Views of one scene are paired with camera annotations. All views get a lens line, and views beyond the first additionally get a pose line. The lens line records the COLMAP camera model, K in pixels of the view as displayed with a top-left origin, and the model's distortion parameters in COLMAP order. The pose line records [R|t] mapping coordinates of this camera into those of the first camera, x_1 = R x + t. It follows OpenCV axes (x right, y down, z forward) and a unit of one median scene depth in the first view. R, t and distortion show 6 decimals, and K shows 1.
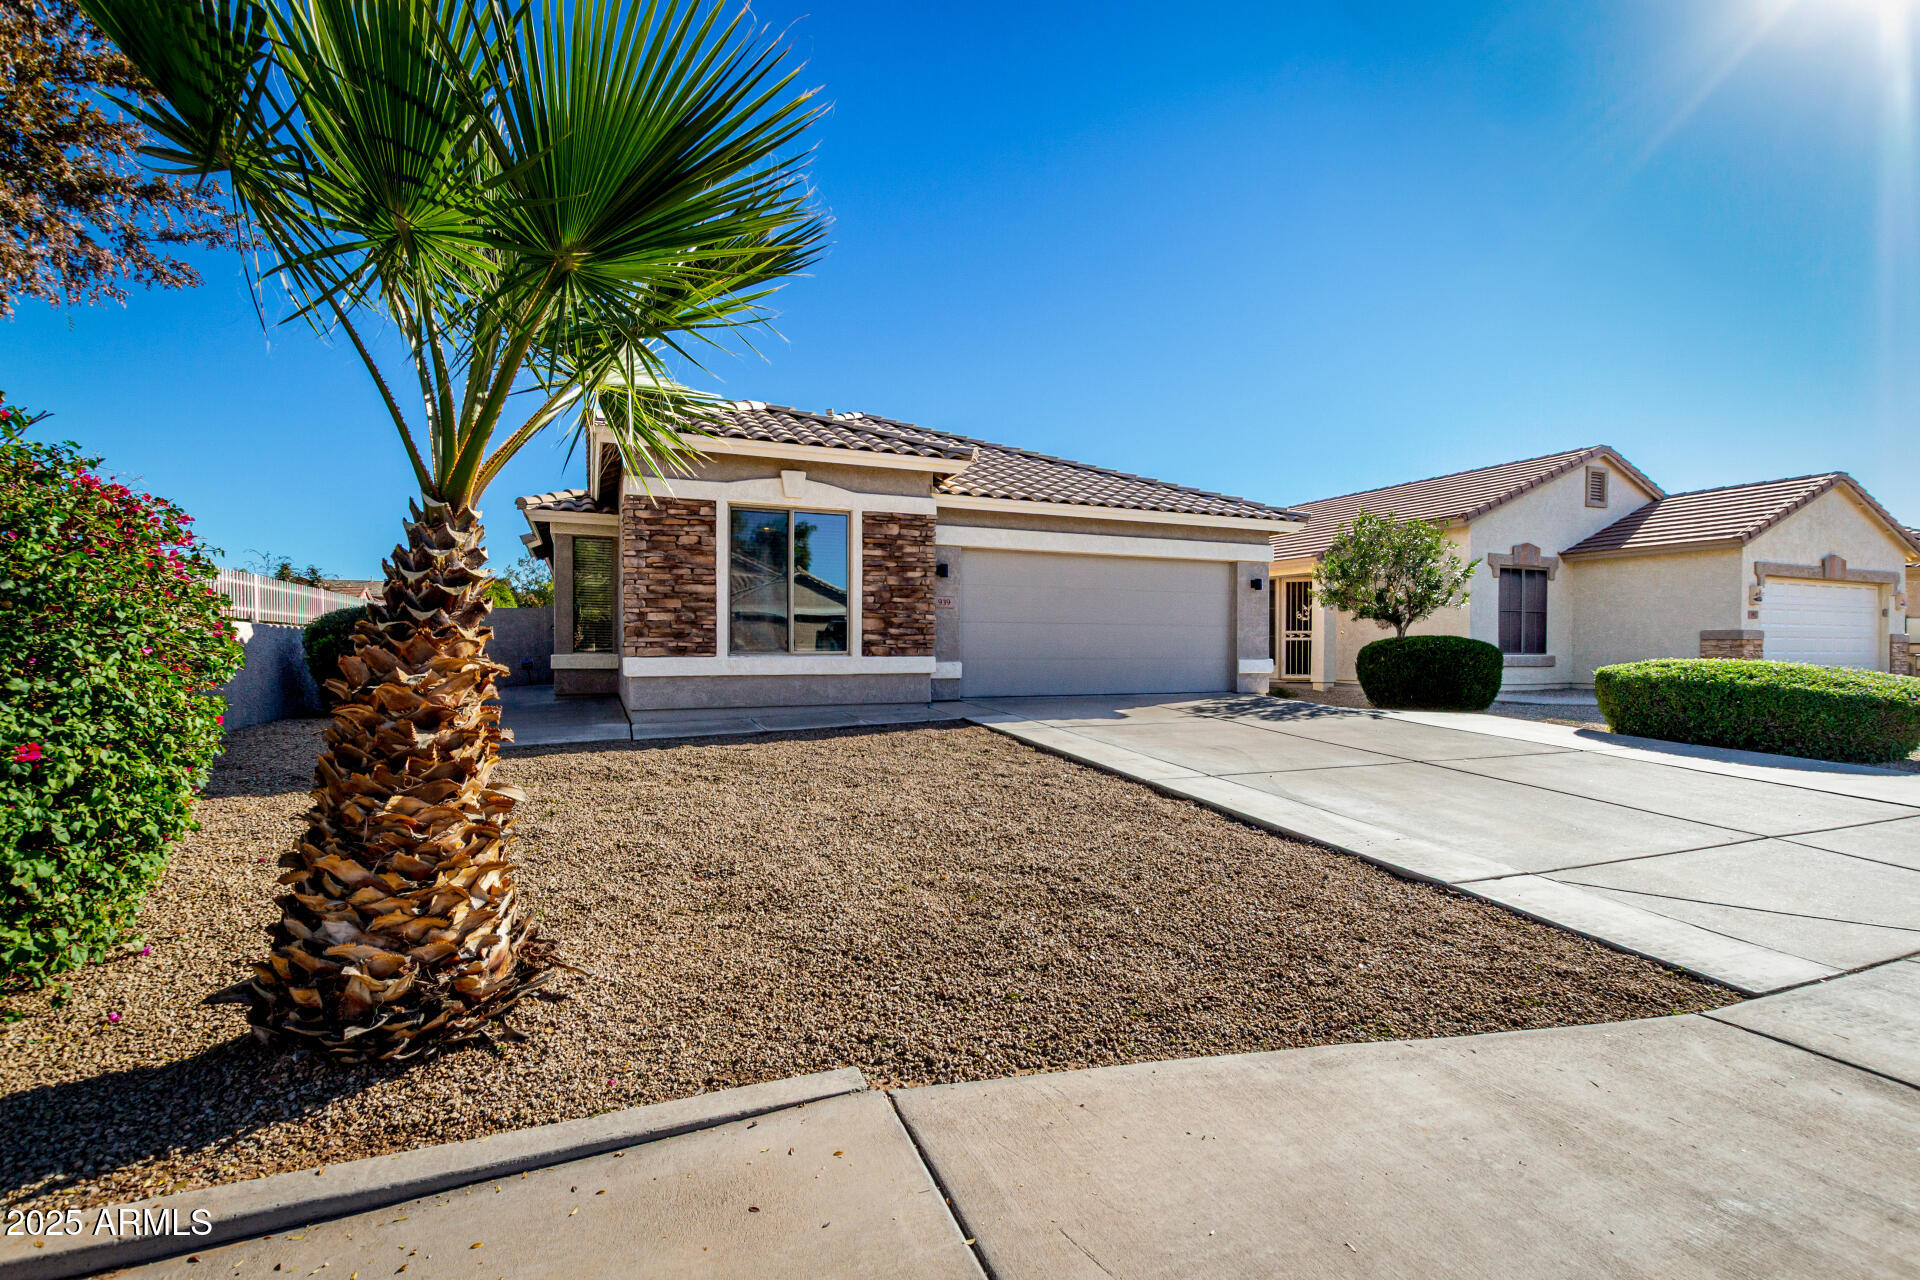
lens RADIAL K [[886.5, 0, 952.5], [0, 886.5, 656.2], [0, 0, 1]] dist [0.006064, -0.003589]
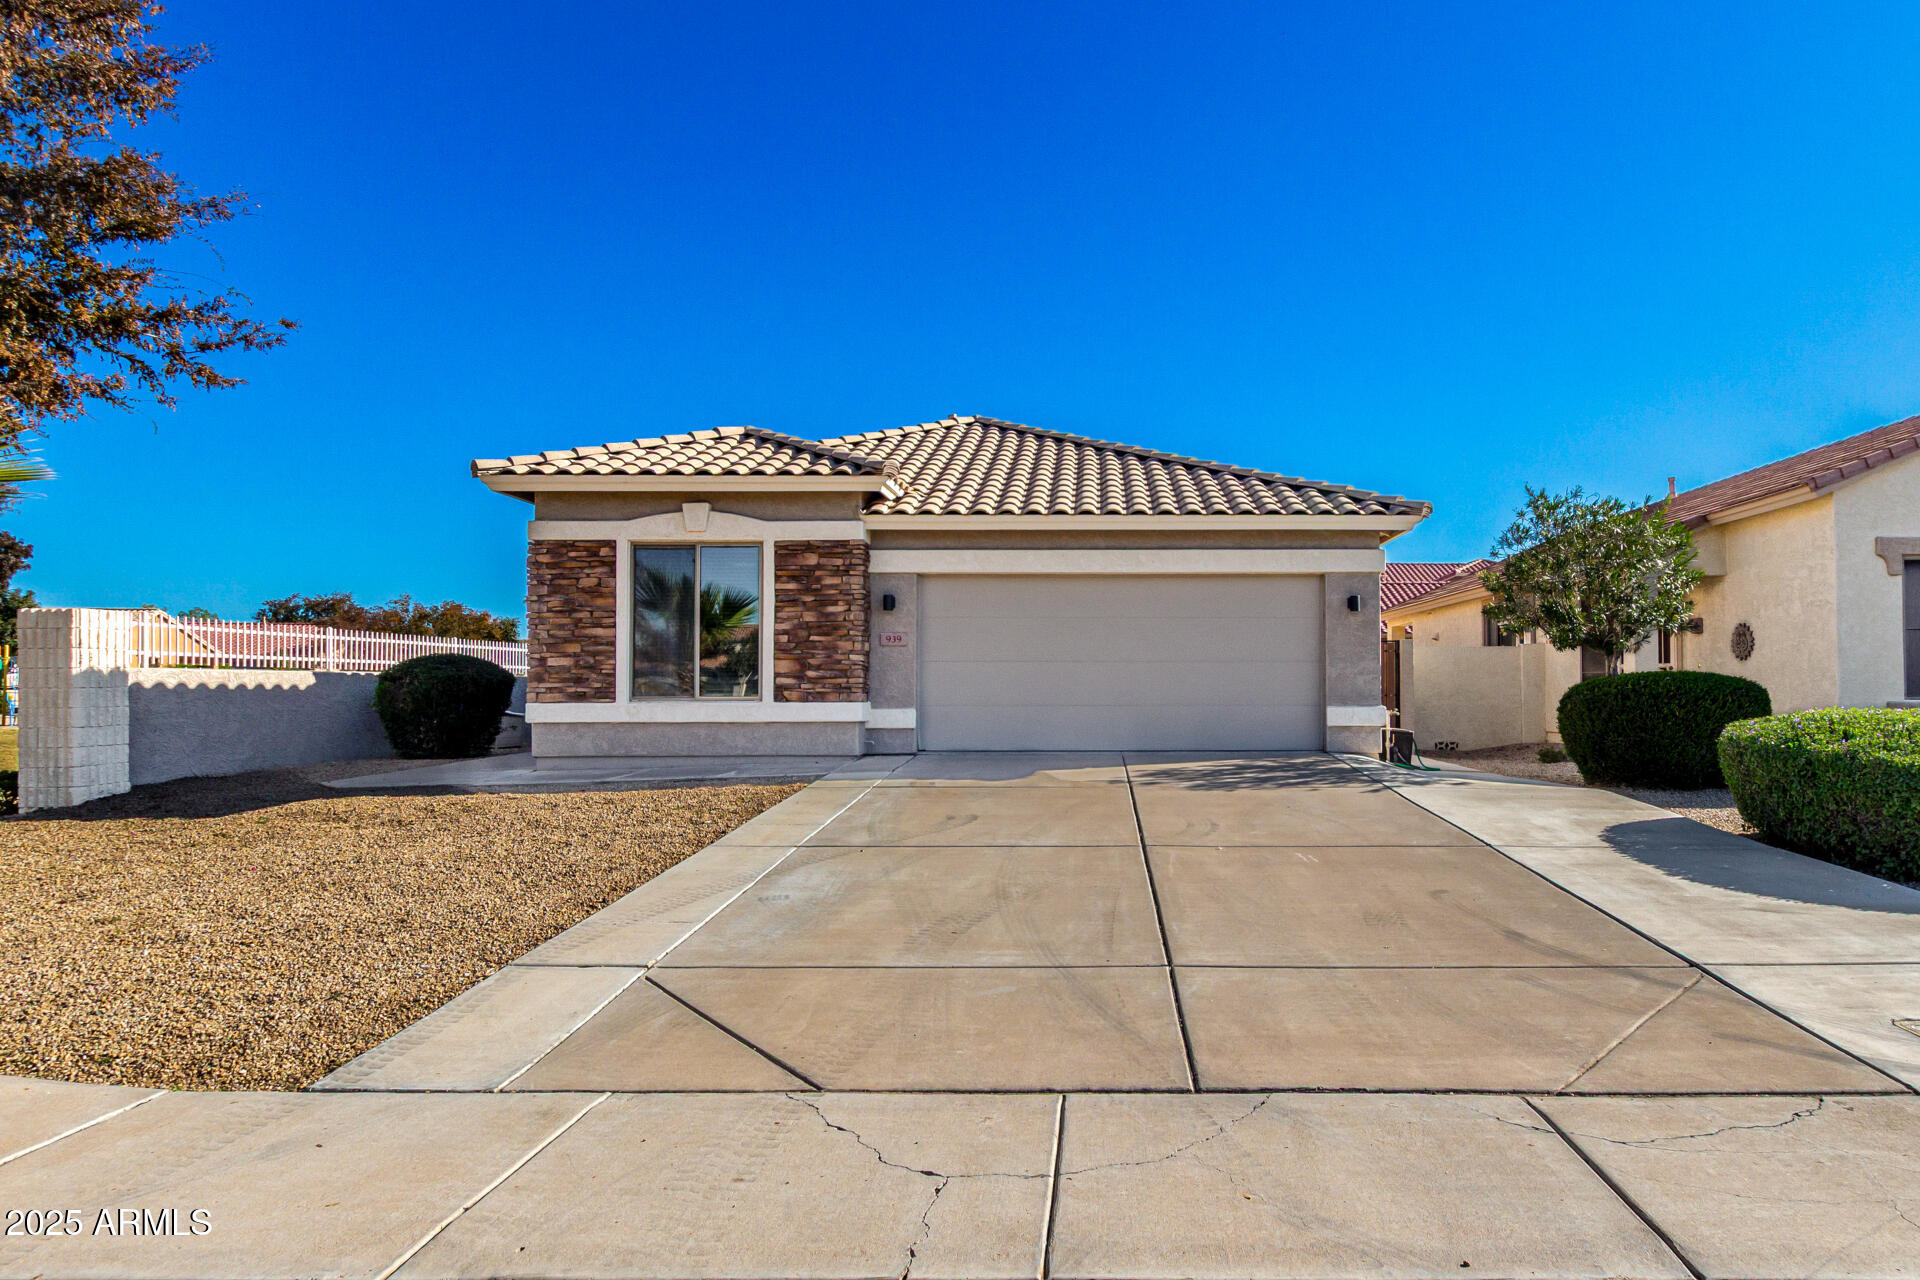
lens RADIAL K [[1106.4, 0, 963.7], [0, 1106.4, 652.3], [0, 0, 1]] dist [0.007770, 0.001775]
pose [[0.917622, -0.014617, -0.397185, 0.518778], [-0.000408, 0.999288, -0.037718, -0.008077], [0.397454, 0.034773, 0.916963, 0.048826]]
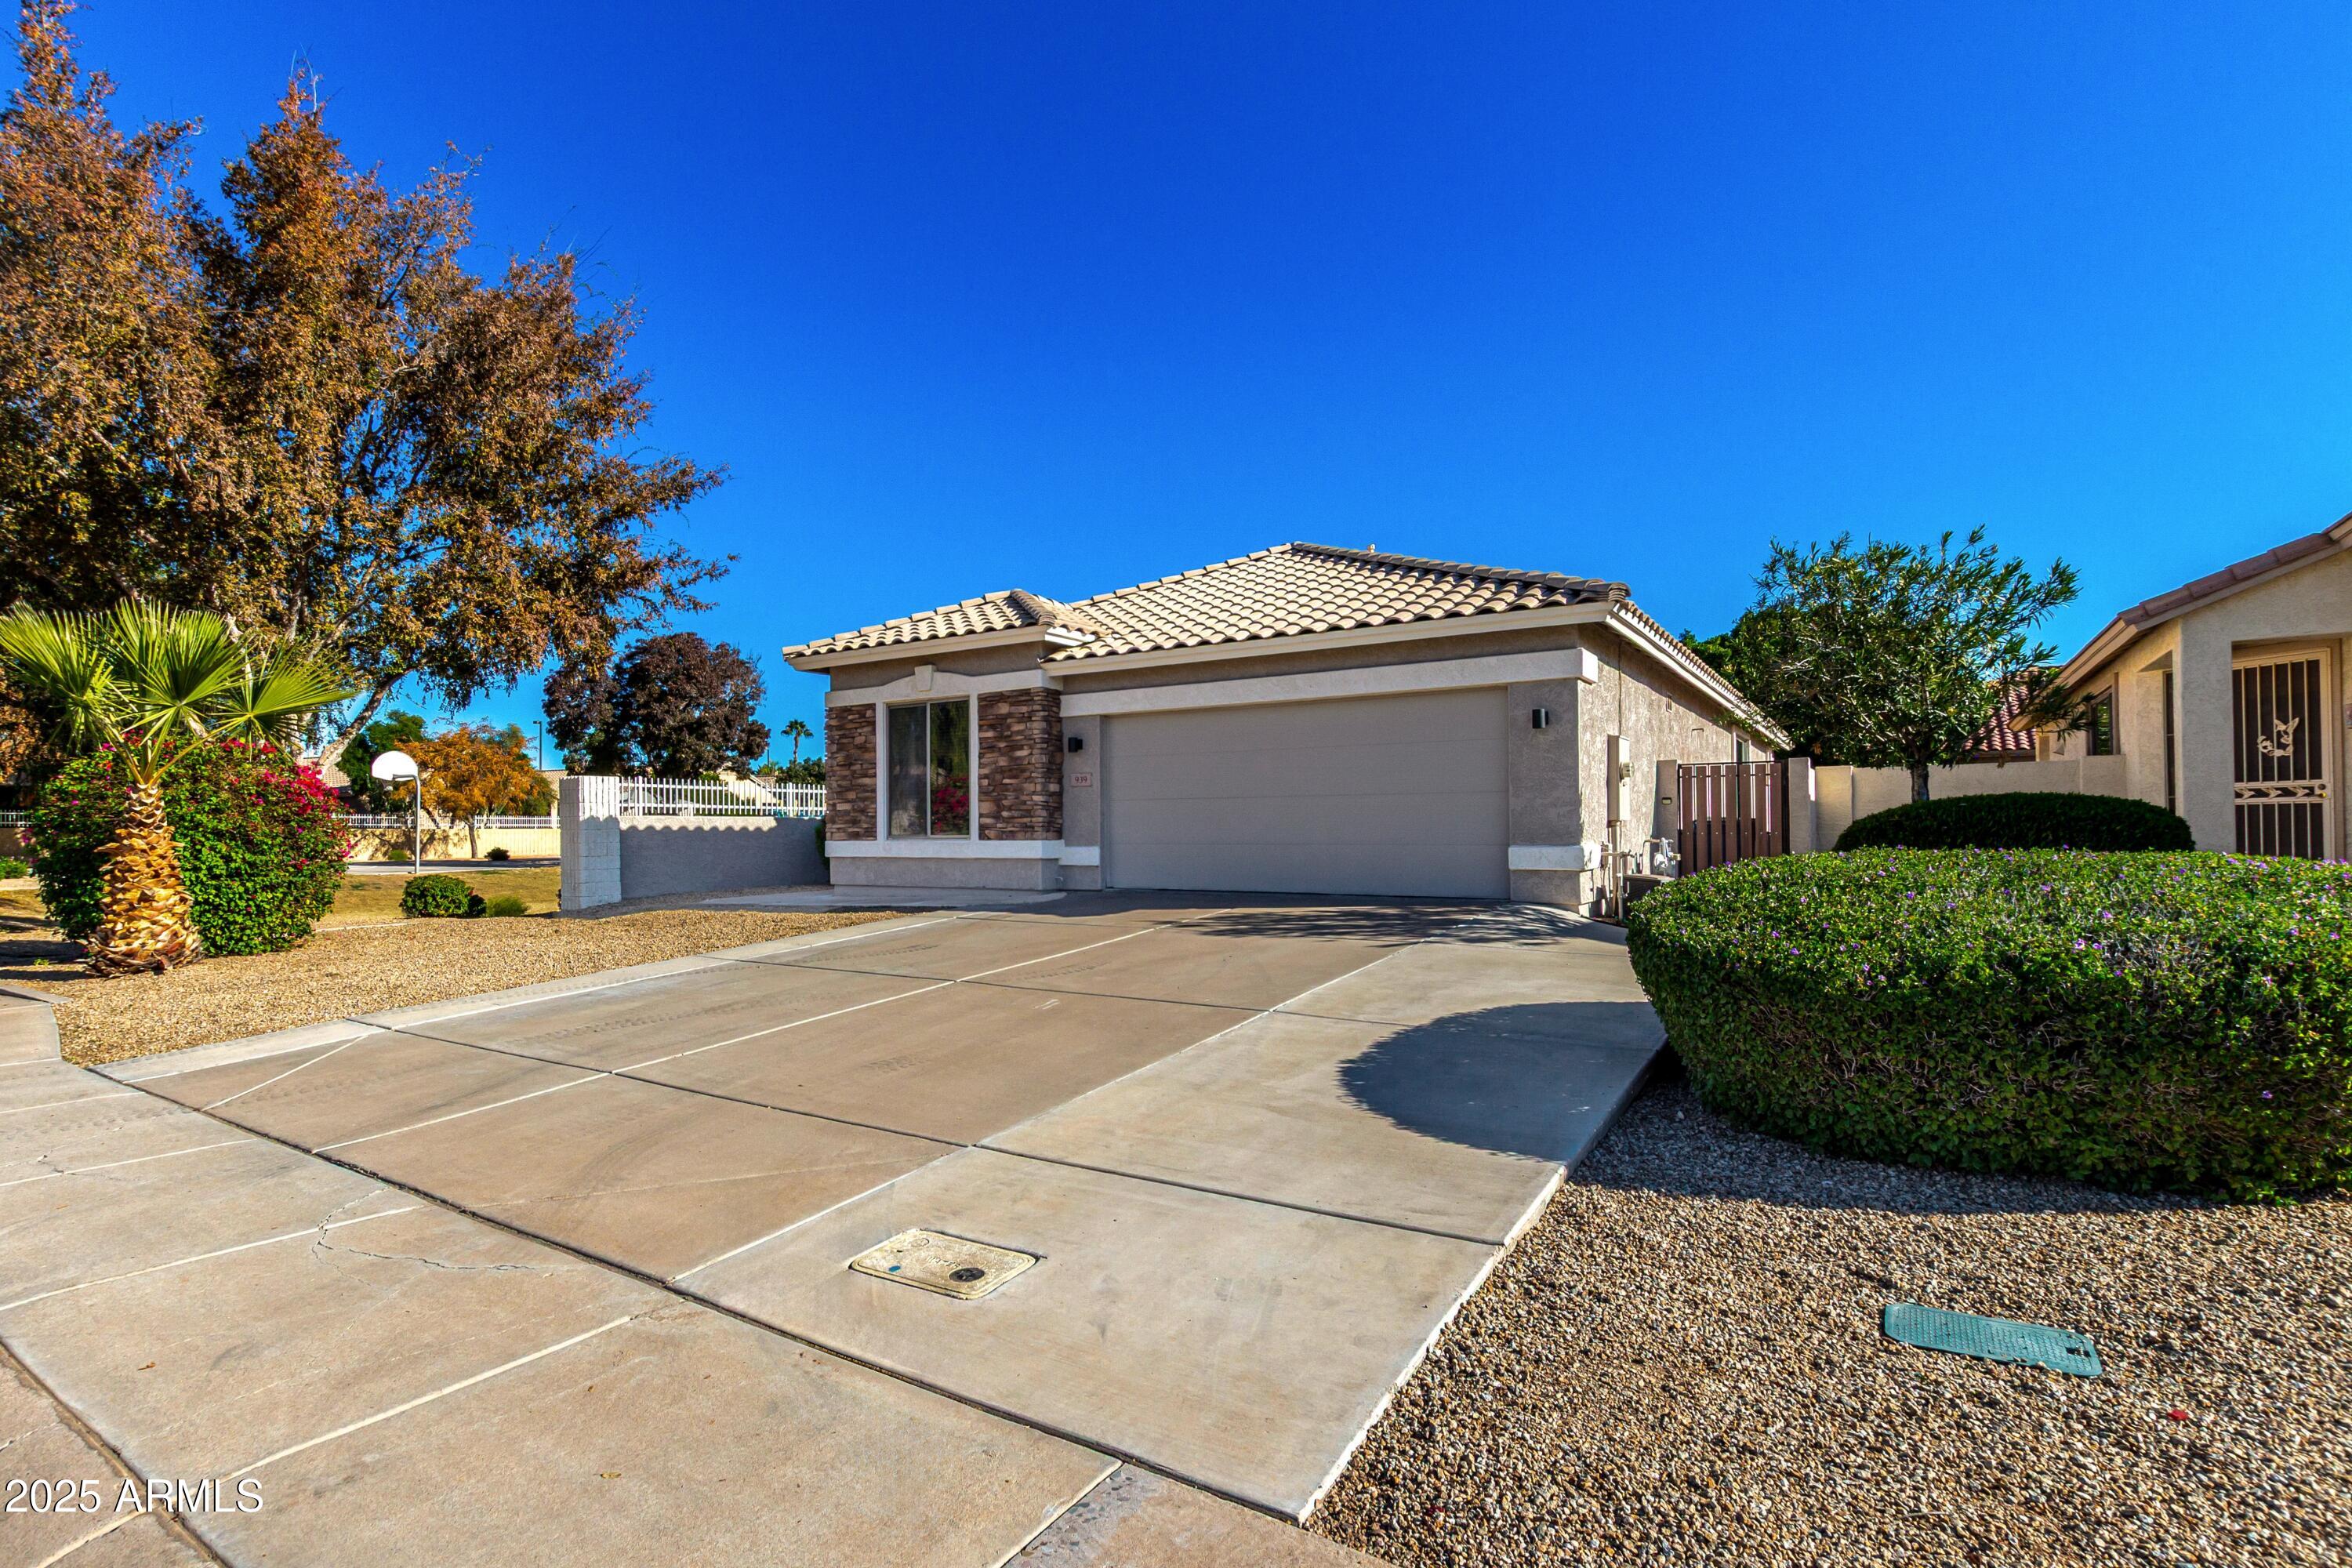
lens RADIAL K [[1091.7, 0, 1121.3], [0, 1091.7, 808.2], [0, 0, 1]] dist [-0.003663, 0.000319]
pose [[0.551601, -0.022370, -0.833808, 1.001925], [0.000685, 0.999652, -0.026366, -0.003336], [0.834108, 0.013972, 0.551424, 0.460205]]
